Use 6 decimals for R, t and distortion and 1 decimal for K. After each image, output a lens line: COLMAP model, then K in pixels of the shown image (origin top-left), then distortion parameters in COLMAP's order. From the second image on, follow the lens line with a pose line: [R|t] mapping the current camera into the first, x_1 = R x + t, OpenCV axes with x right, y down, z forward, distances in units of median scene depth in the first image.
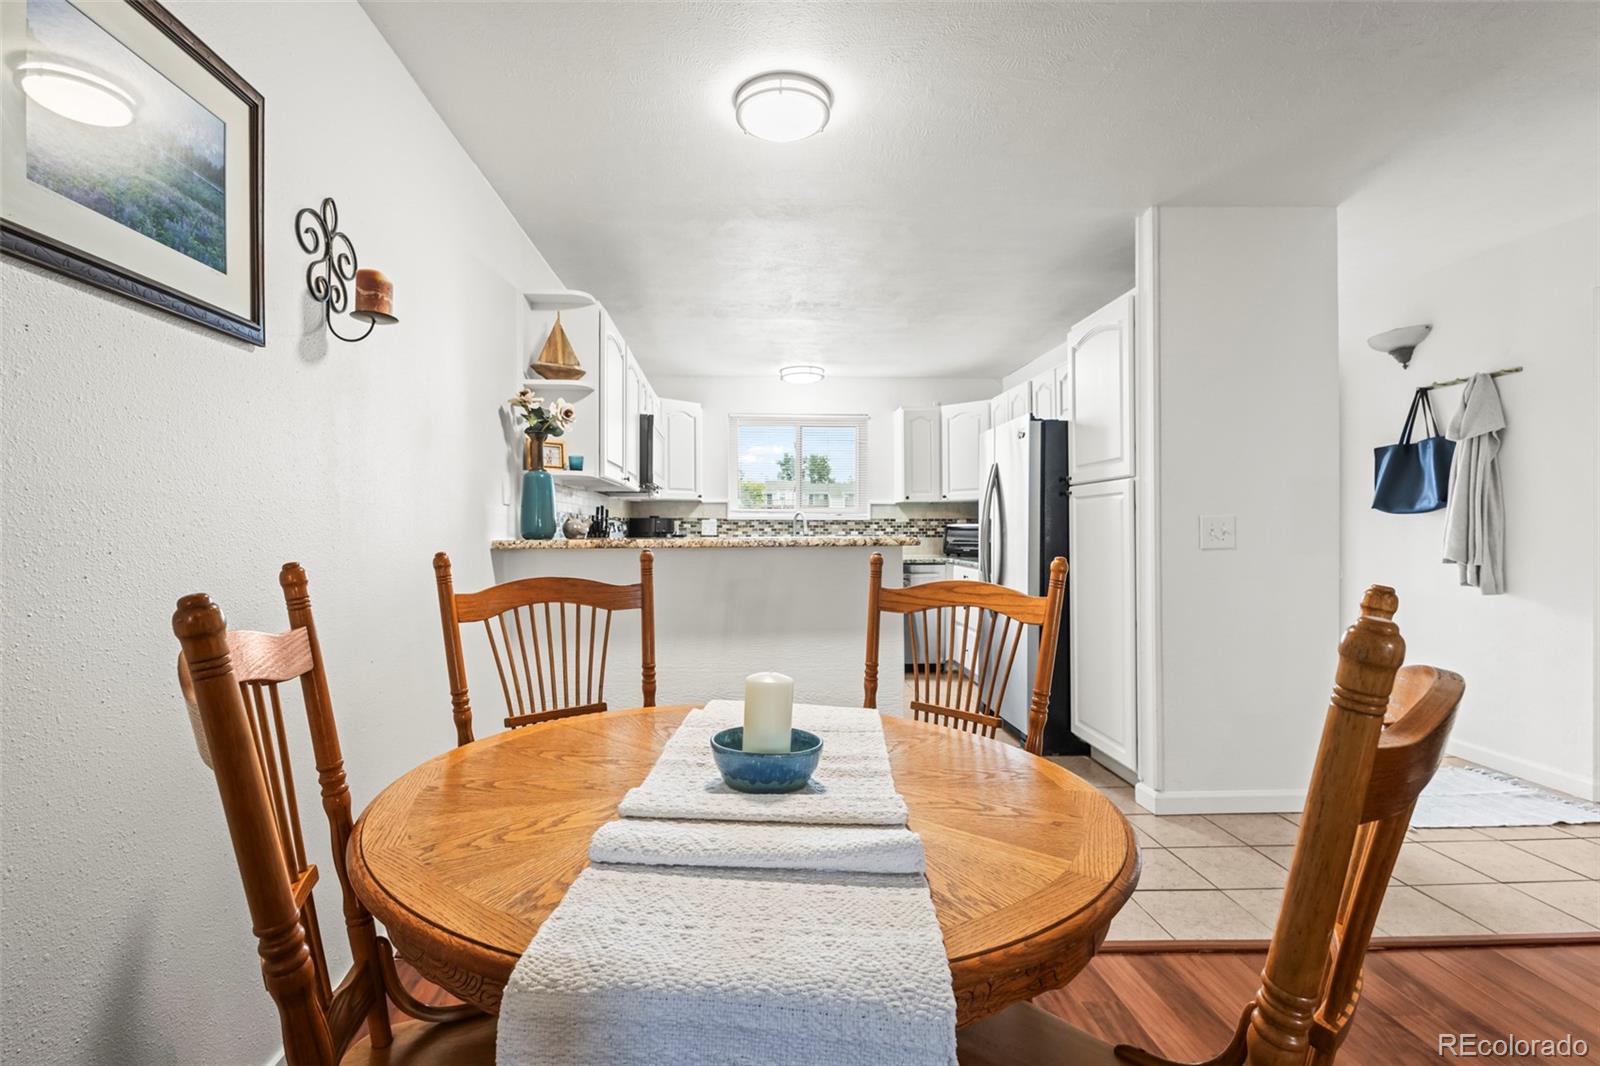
lens RADIAL K [[734.2, 0, 761.5], [0, 734.2, 536.6], [0, 0, 1]] dist [0.010965, -0.001235]
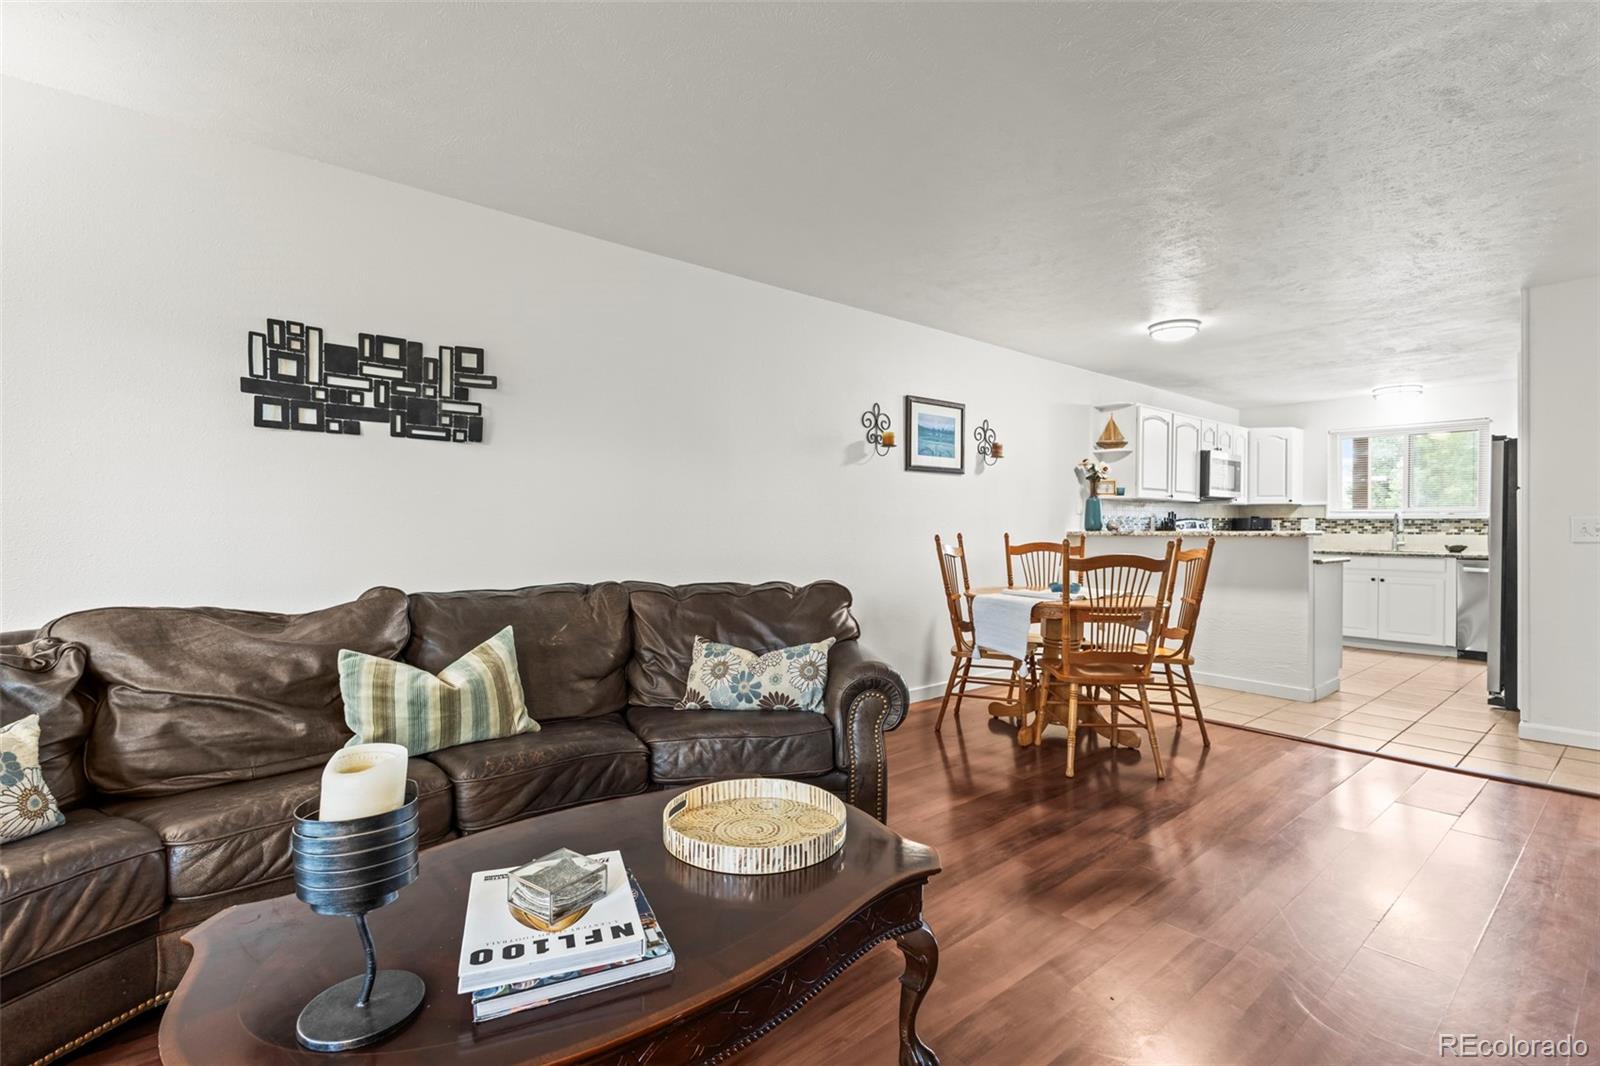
lens RADIAL K [[734.2, 0, 801.0], [0, 734.2, 537.0], [0, 0, 1]] dist [0.010965, -0.001235]
pose [[0.613147, 0.012915, -0.789863, 0.396937], [-0.010057, 0.999913, 0.008543, 0.004916], [0.789905, 0.002705, 0.613224, -0.432465]]
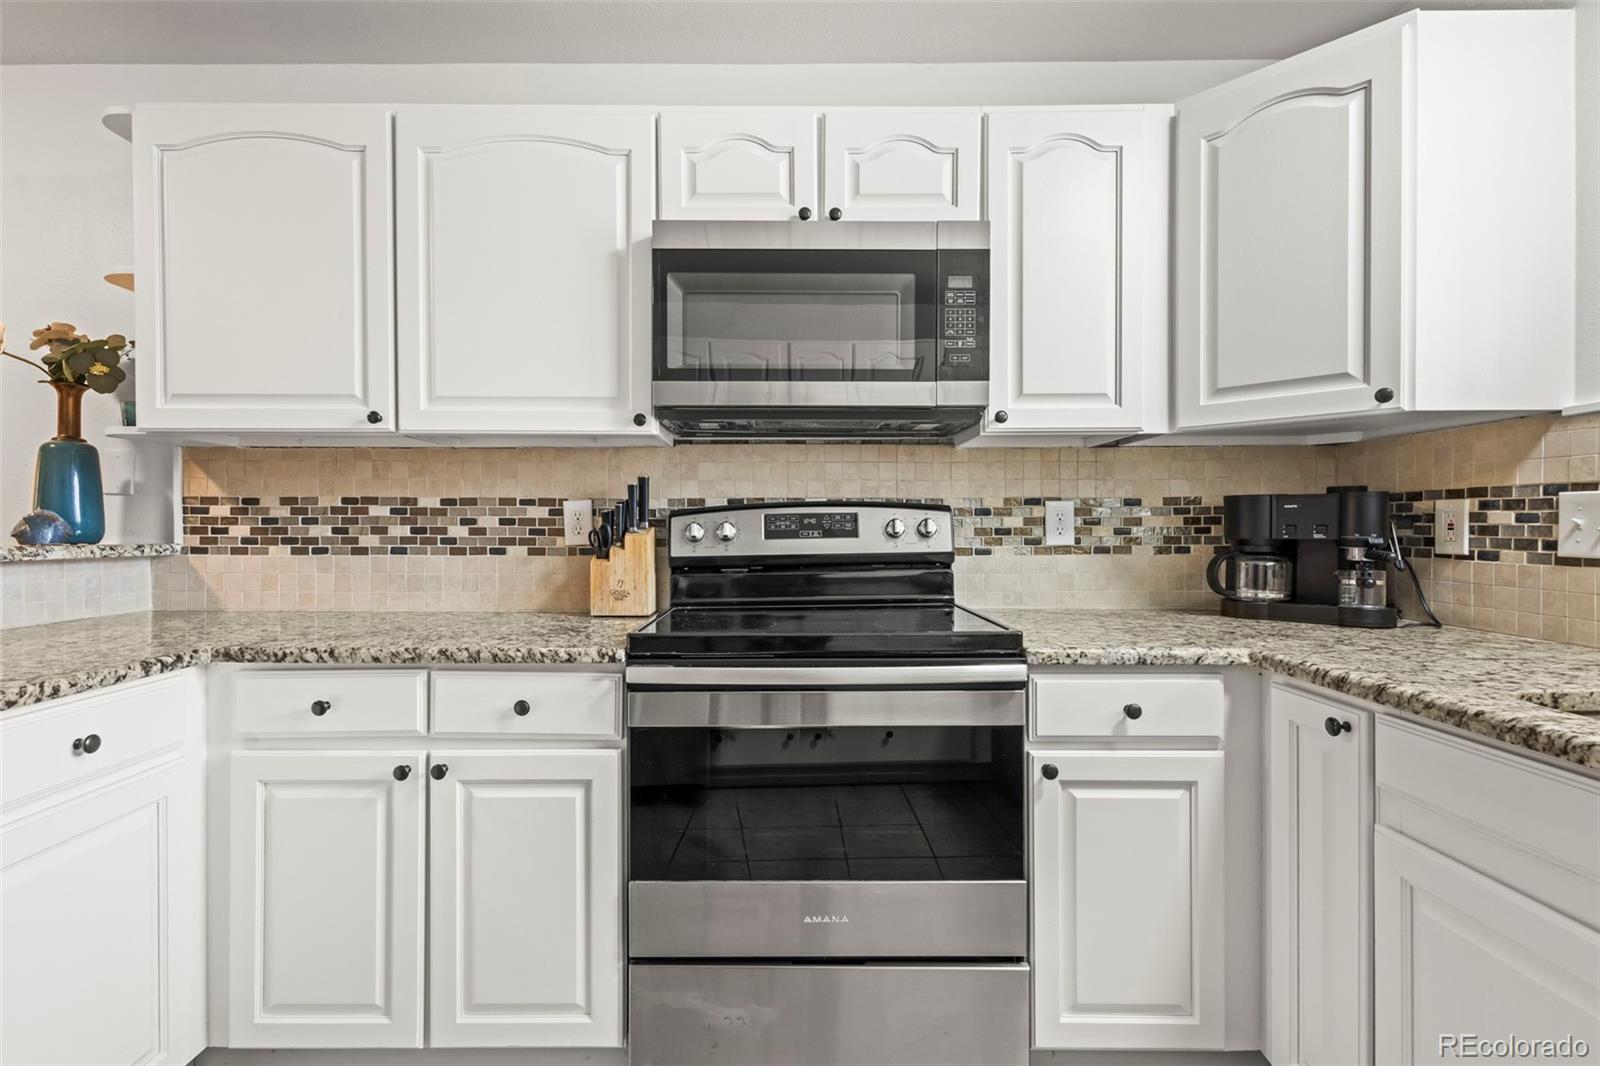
lens RADIAL K [[734.2, 0, 784.8], [0, 734.2, 534.9], [0, 0, 1]] dist [0.010965, -0.001235]
pose [[-0.020045, 0.008706, -0.999761, 0.164012], [-0.009668, 0.999914, 0.008902, -0.008997], [0.999752, 0.009844, -0.019959, 0.796812]]
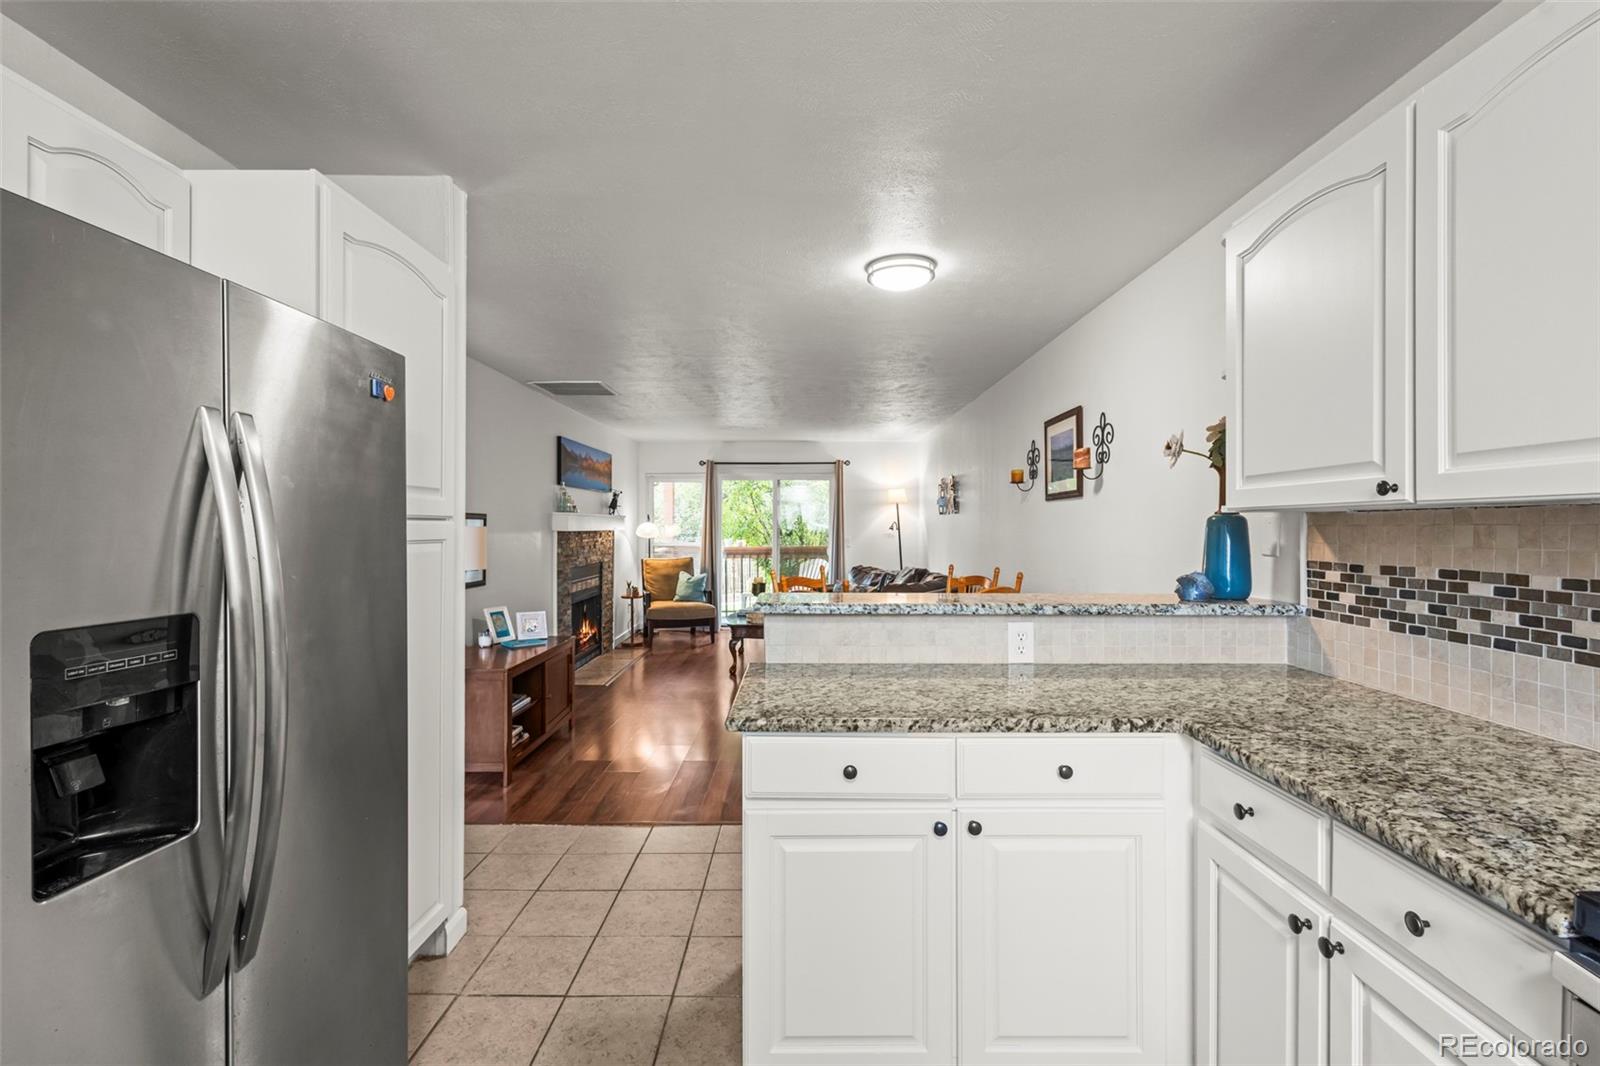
lens RADIAL K [[734.2, 0, 796.4], [0, 734.2, 536.9], [0, 0, 1]] dist [0.010965, -0.001235]
pose [[-0.999832, -0.004008, 0.017859, 0.076499], [-0.003697, 0.999841, 0.017435, -0.034953], [-0.017926, 0.017366, -0.999688, 0.863936]]
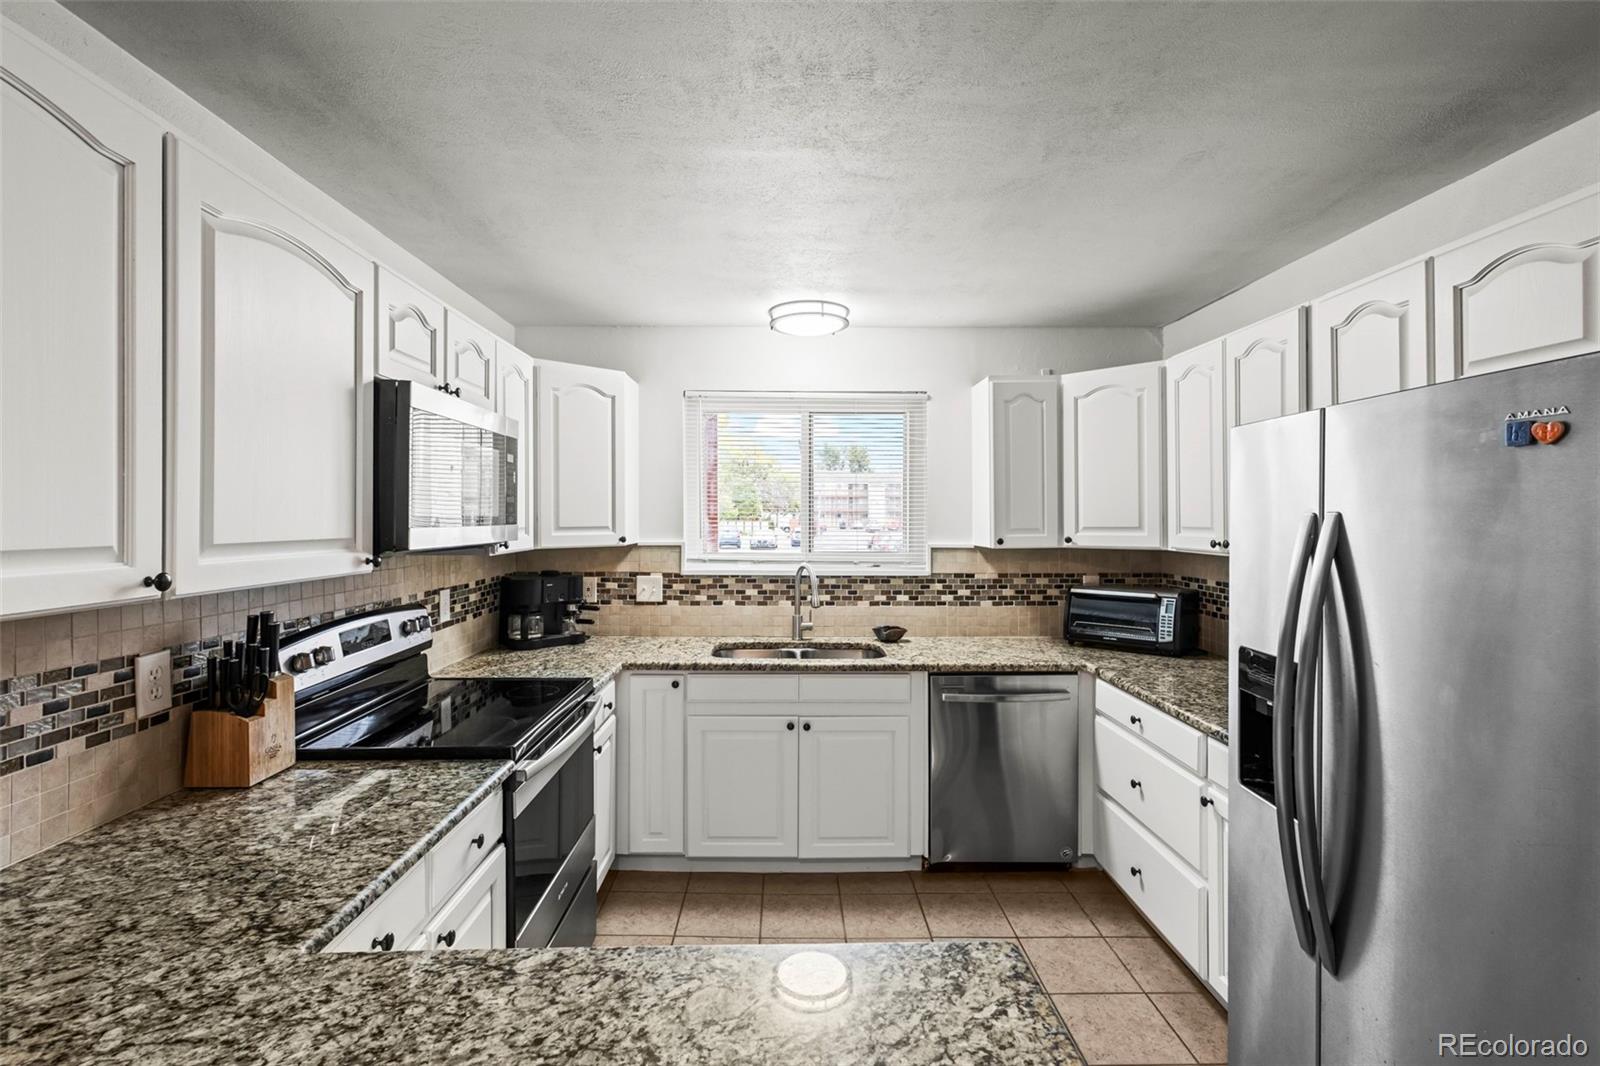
lens RADIAL K [[734.2, 0, 790.9], [0, 734.2, 523.8], [0, 0, 1]] dist [0.010965, -0.001235]
pose [[0.999895, 0.000539, -0.014465, 0.049849], [-0.000579, 0.999996, -0.002770, -0.064411], [0.014463, 0.002778, 0.999892, 0.446522]]
